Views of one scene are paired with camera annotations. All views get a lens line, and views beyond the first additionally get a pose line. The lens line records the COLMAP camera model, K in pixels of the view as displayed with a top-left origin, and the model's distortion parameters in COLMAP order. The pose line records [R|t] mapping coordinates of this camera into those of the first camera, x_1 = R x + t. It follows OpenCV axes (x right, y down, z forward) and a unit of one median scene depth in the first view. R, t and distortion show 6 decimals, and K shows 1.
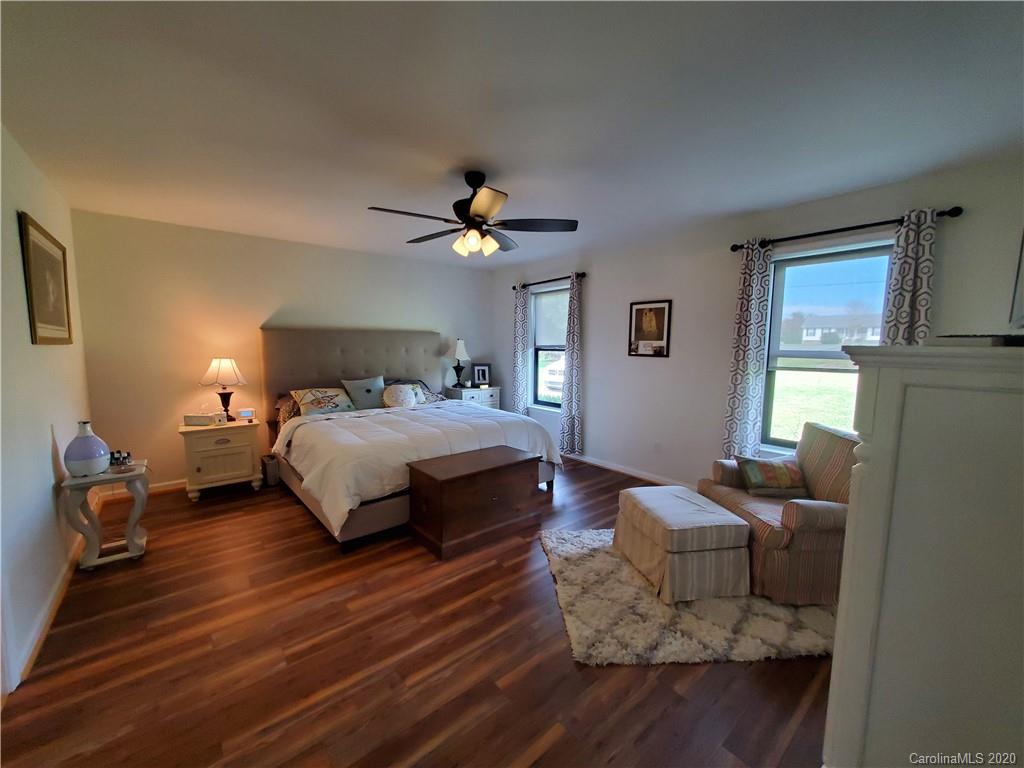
lens RADIAL K [[406.2, 0, 510.8], [0, 406.2, 384.9], [0, 0, 1]] dist [0.001423, 0.000180]
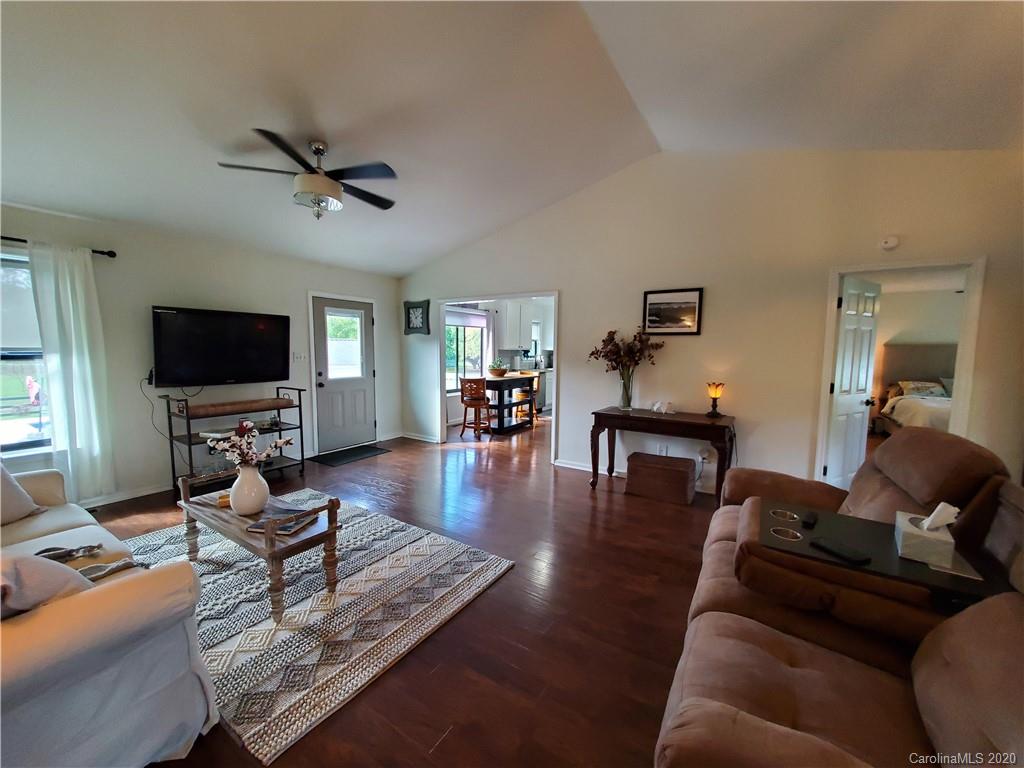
lens RADIAL K [[406.2, 0, 509.2], [0, 406.2, 389.1], [0, 0, 1]] dist [0.001423, 0.000180]
pose [[0.302669, 0.090396, -0.948799, 0.581750], [-0.108573, 0.992282, 0.059903, 0.120720], [0.946892, 0.084883, 0.310147, -1.065620]]
